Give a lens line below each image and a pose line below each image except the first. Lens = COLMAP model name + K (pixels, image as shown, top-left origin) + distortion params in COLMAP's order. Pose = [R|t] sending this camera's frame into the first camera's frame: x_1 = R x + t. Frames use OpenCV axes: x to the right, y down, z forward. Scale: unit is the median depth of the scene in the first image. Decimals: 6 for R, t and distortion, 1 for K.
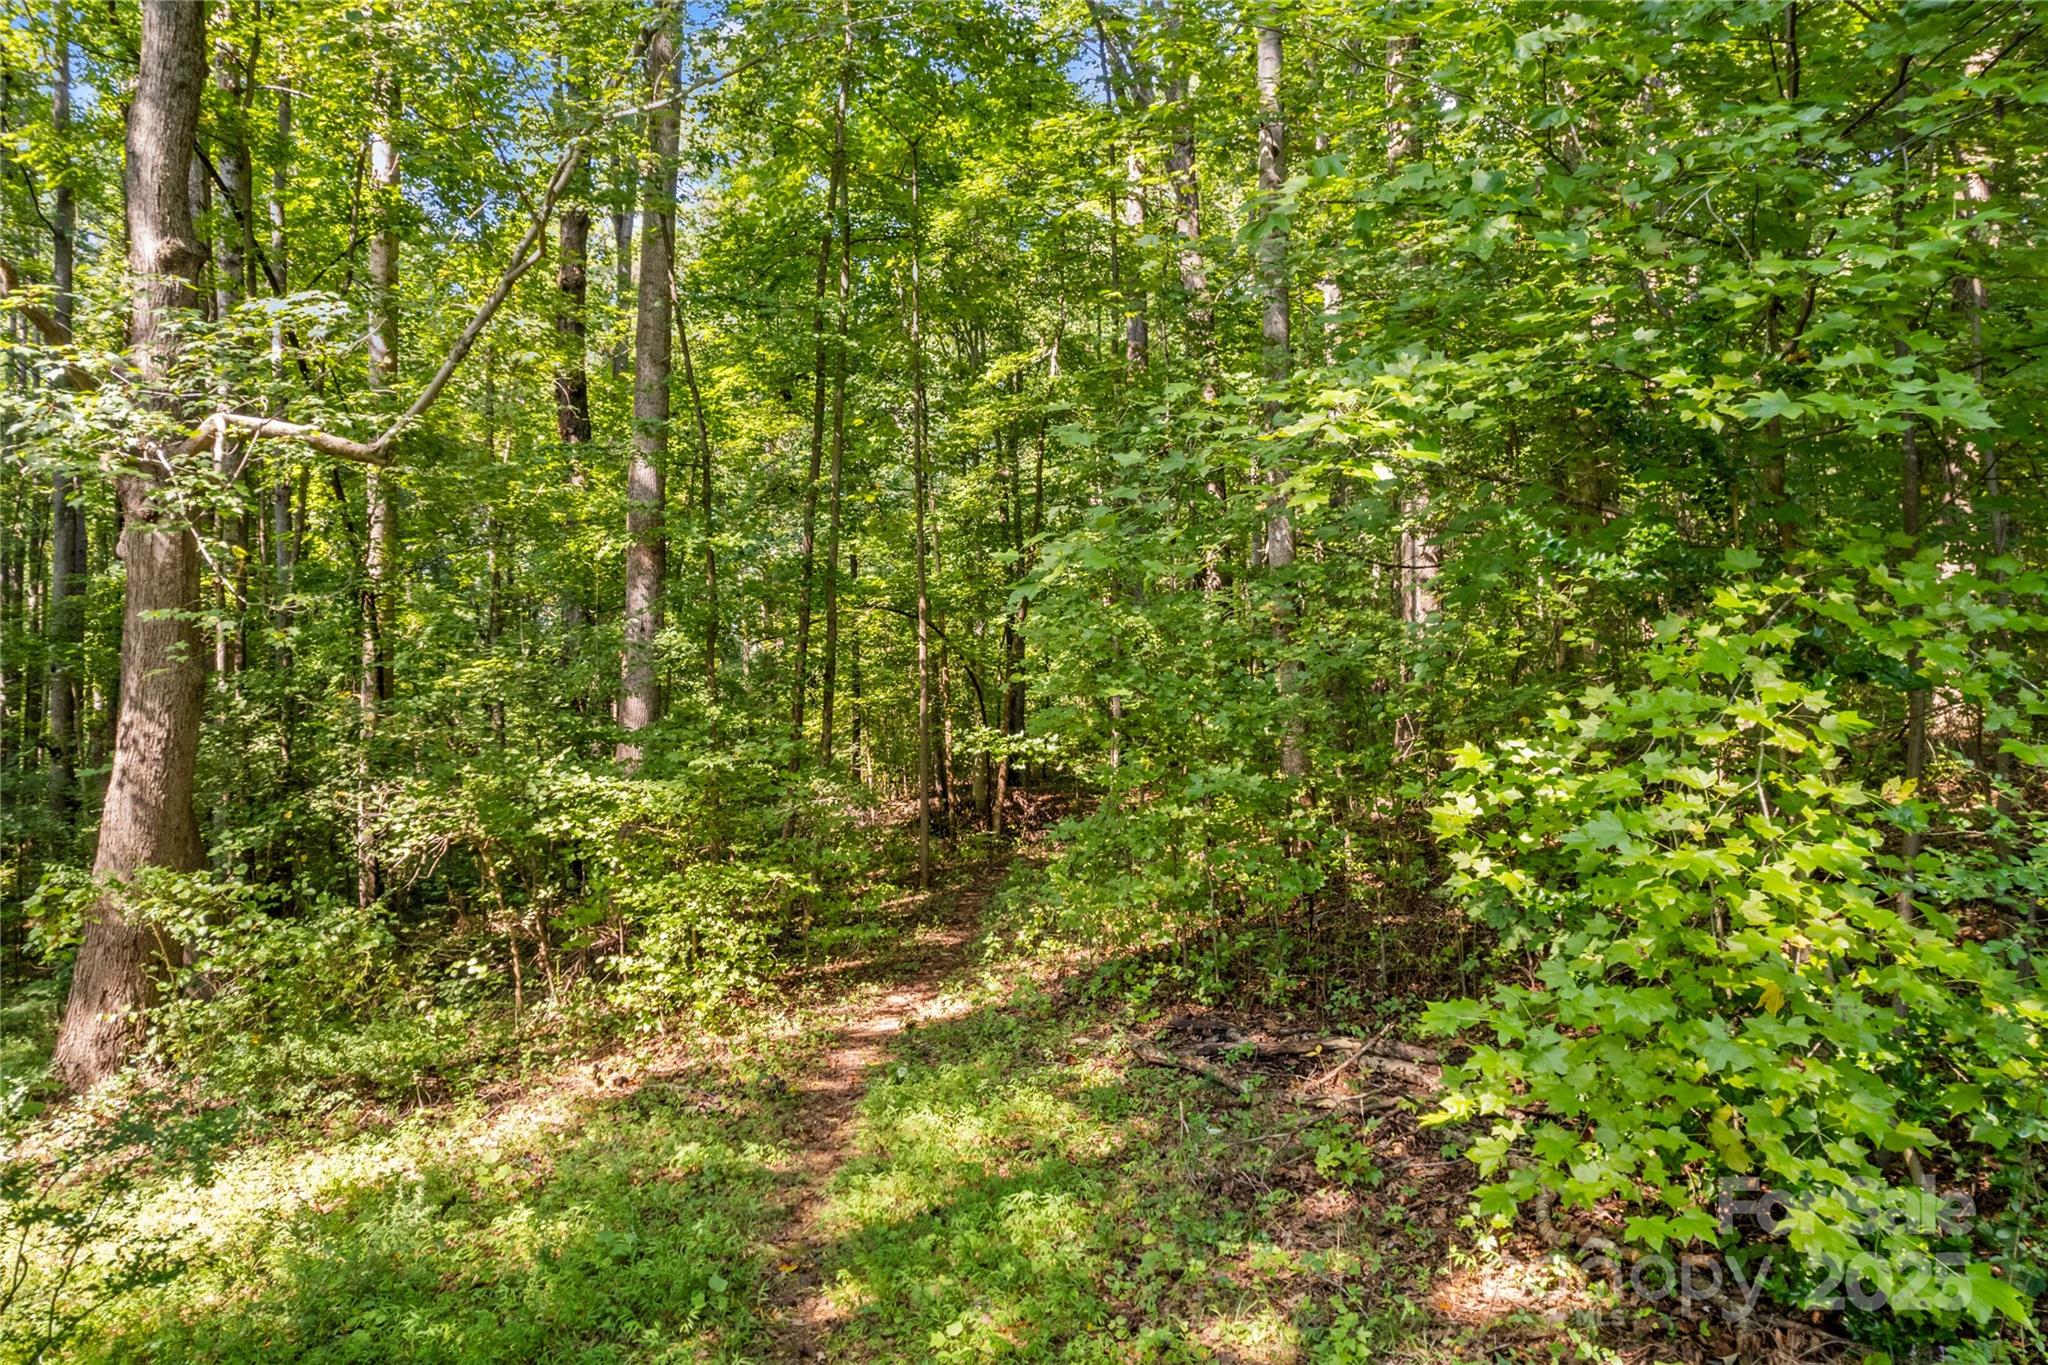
lens RADIAL K [[1317.0, 0, 1027.6], [0, 1317.0, 668.2], [0, 0, 1]] dist [-0.081176, 0.076183]
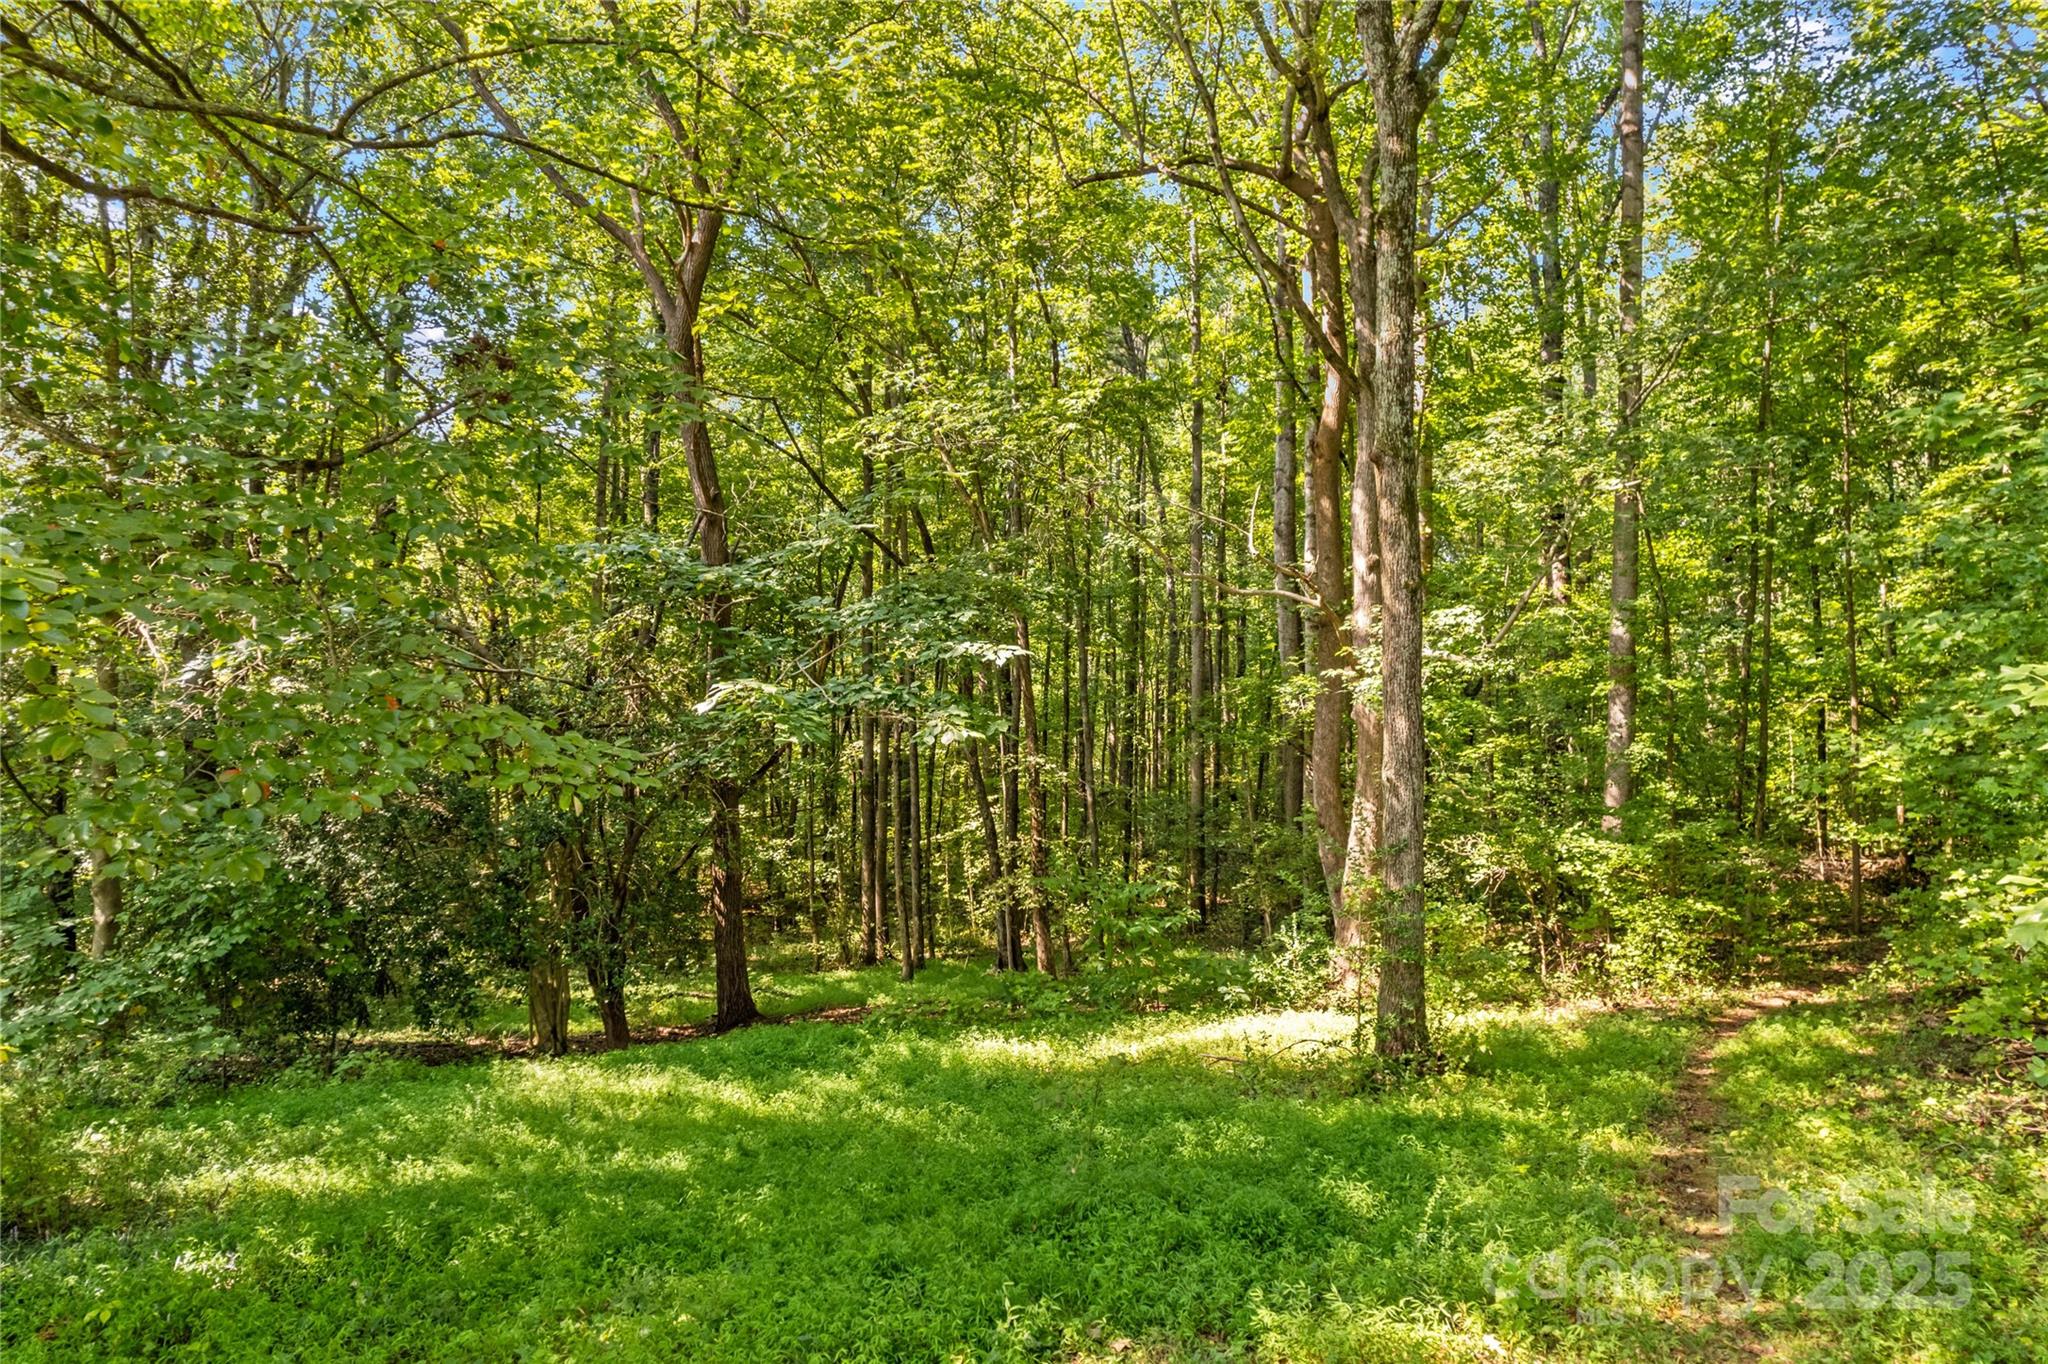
lens RADIAL K [[1317.0, 0, 1027.6], [0, 1317.0, 667.7], [0, 0, 1]] dist [-0.081176, 0.076183]
pose [[0.760883, -0.021280, -0.648540, 0.213550], [0.002953, 0.999565, -0.029333, -0.095831], [0.648882, 0.020404, 0.760615, -0.788279]]
